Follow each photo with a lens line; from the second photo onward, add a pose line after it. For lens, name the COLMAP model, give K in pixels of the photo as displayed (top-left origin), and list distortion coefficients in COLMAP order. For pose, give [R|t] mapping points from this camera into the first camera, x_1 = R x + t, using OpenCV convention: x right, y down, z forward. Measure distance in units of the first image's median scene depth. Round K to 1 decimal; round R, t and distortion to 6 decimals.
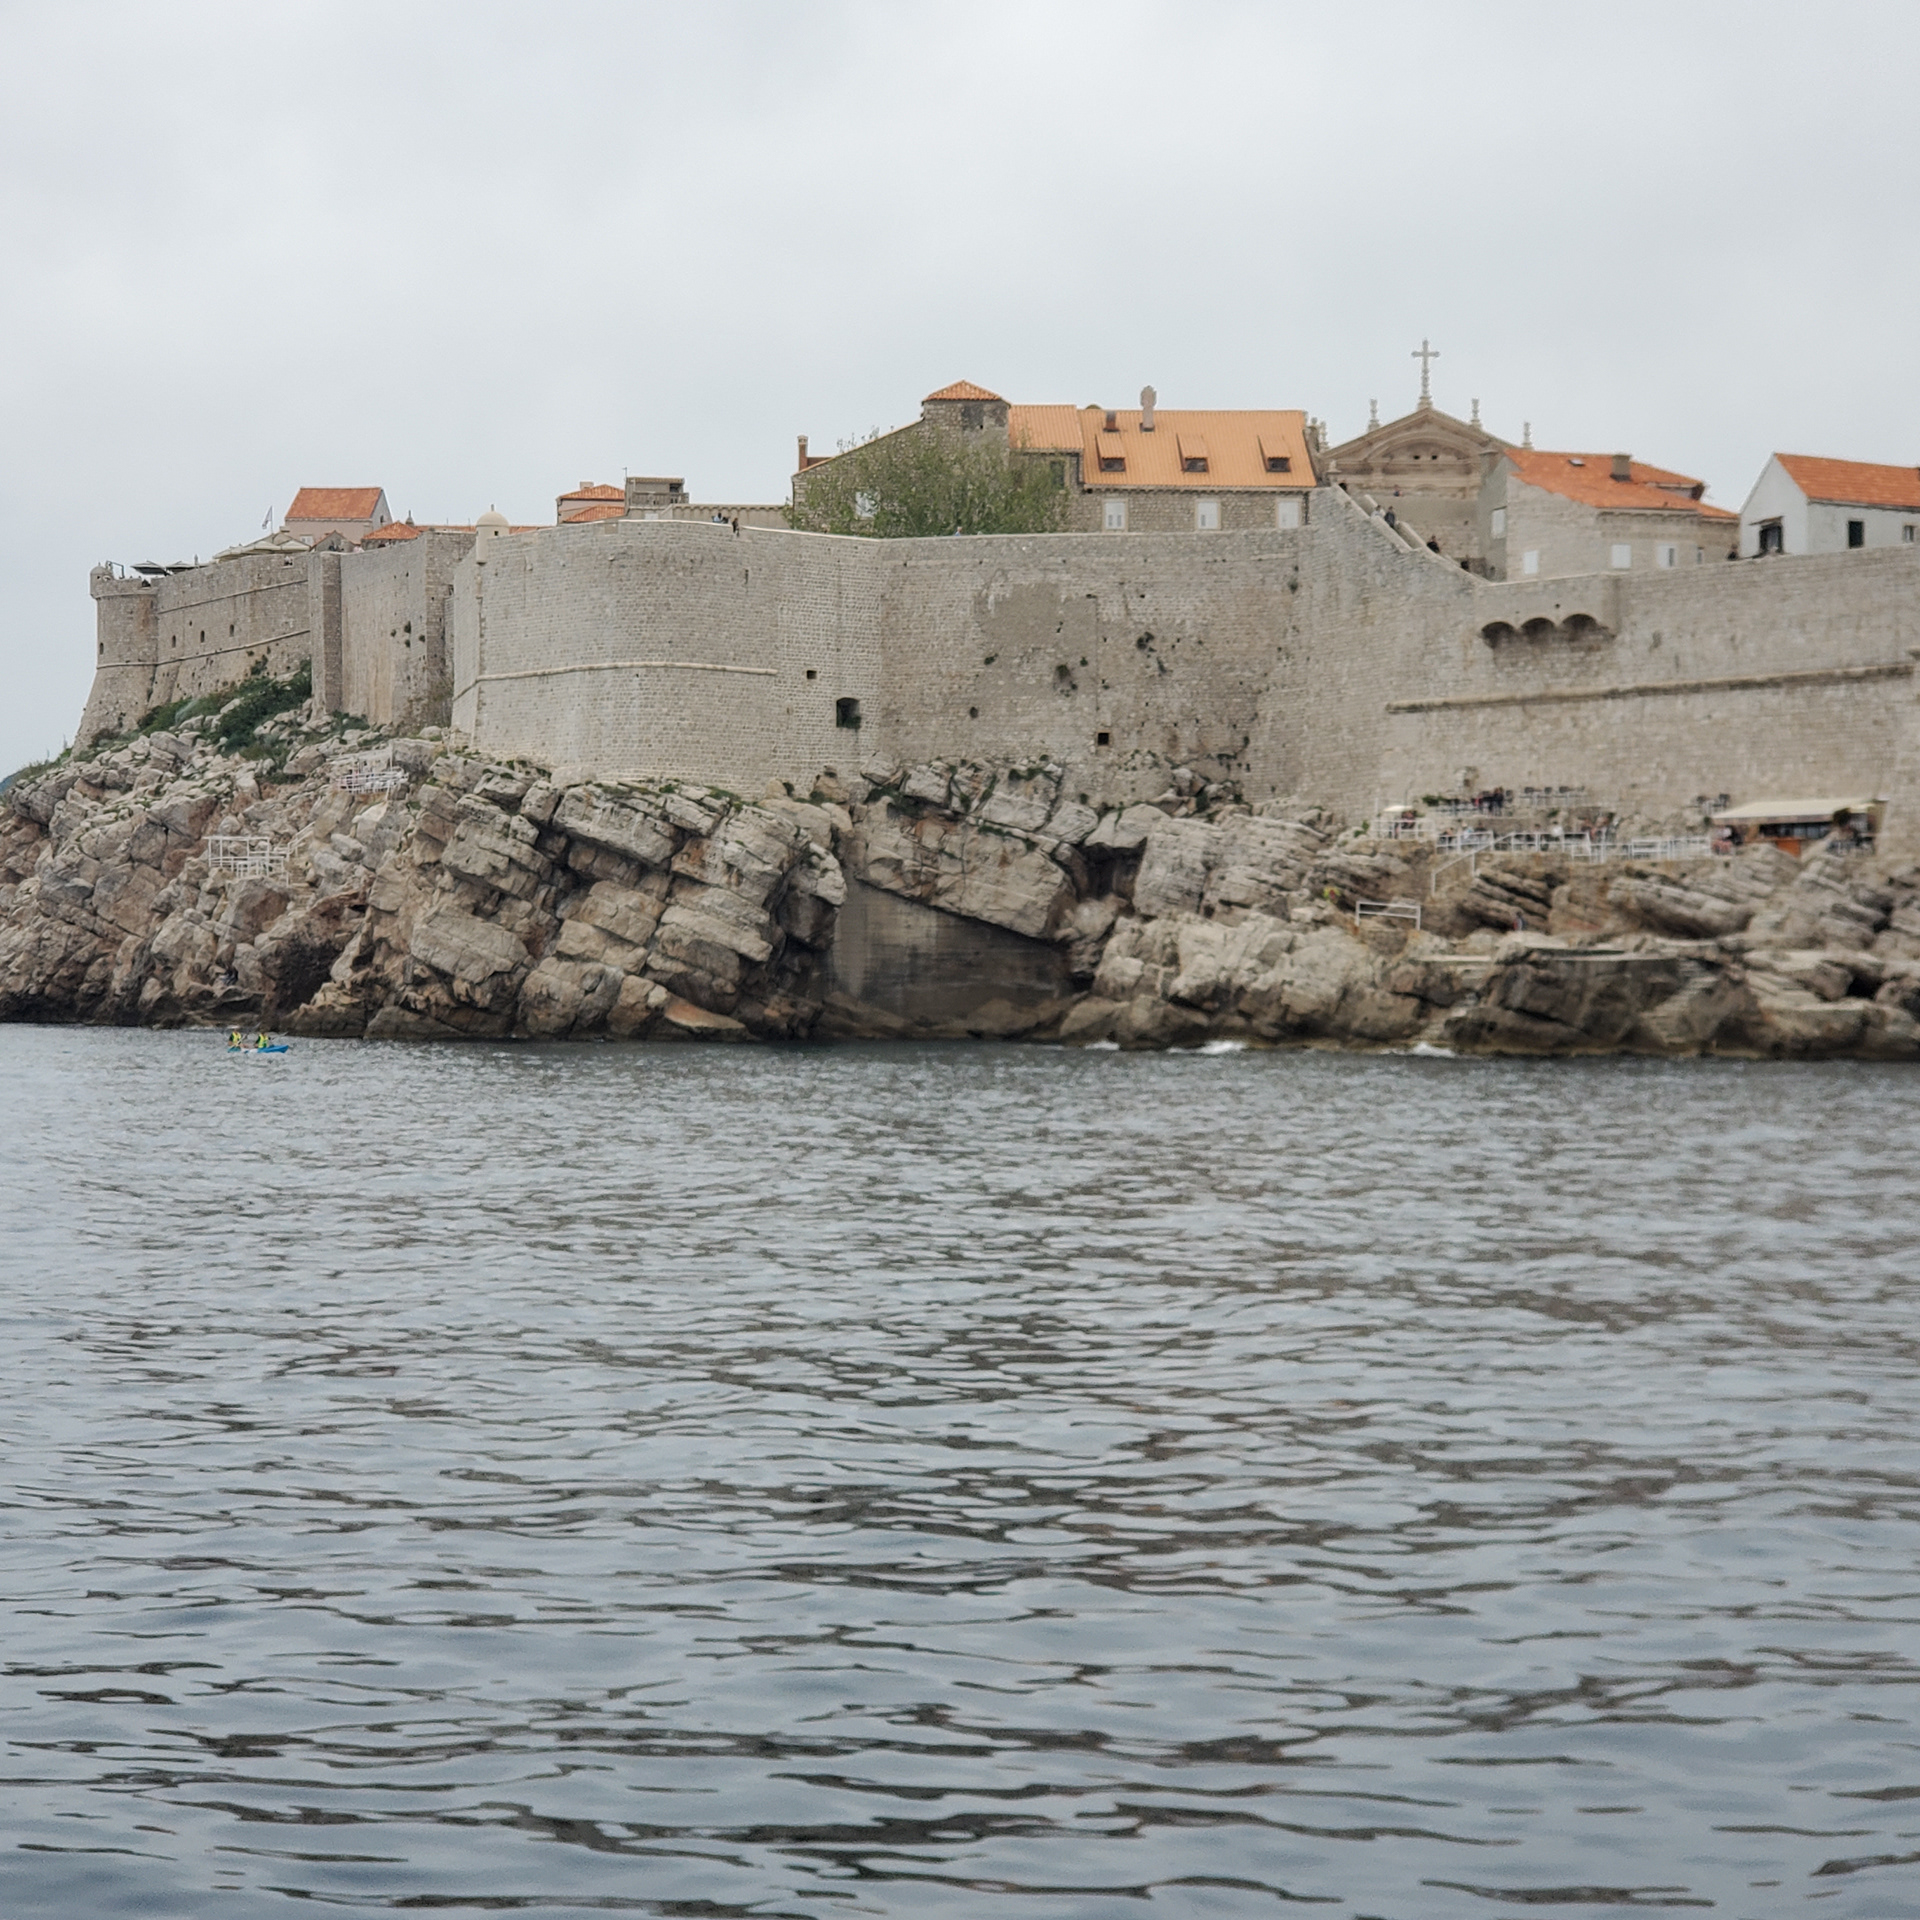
lens RADIAL K [[3944.9, 0, 960.0], [0, 3944.9, 960.0], [0, 0, 1]] dist [0.147824, 0.394108]
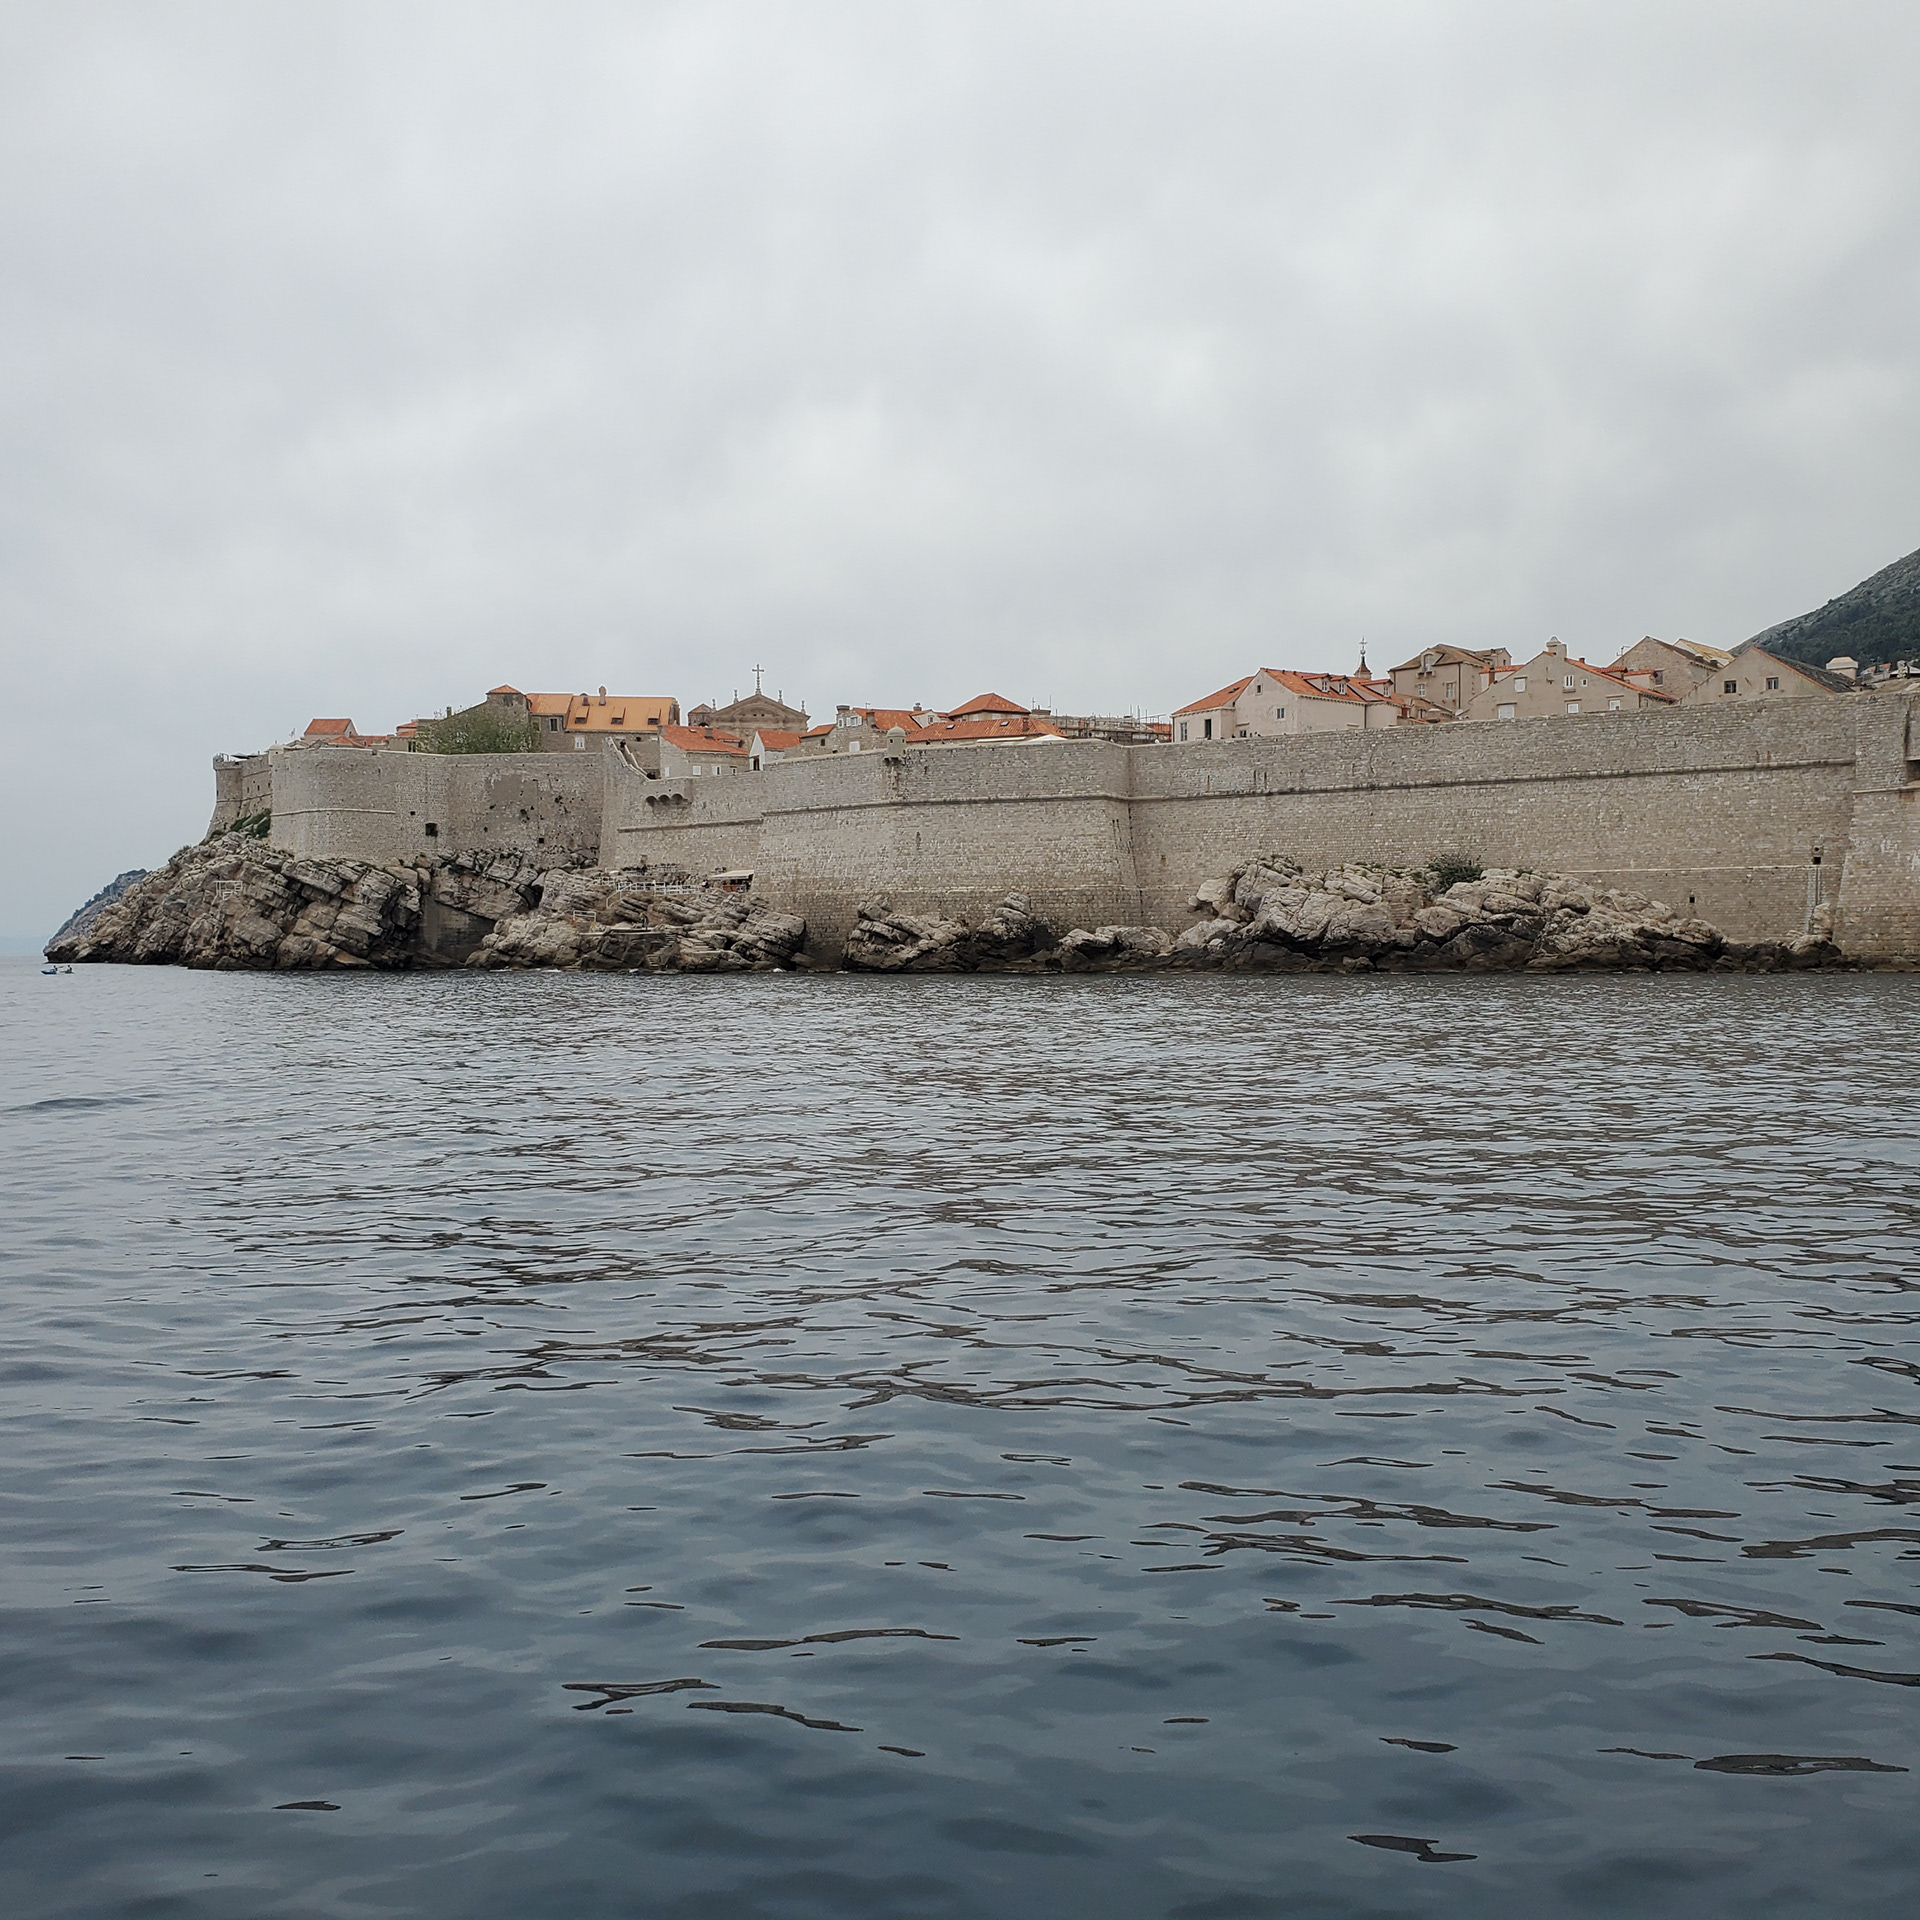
lens RADIAL K [[1925.1, 0, 1024.0], [0, 1925.1, 1000.1], [0, 0, 1]] dist [0.145620, -0.515676]
pose [[0.995383, -0.010474, 0.095408, 0.218118], [0.007012, 0.999307, 0.036543, -0.001002], [-0.095725, -0.035705, 0.994767, -0.194571]]
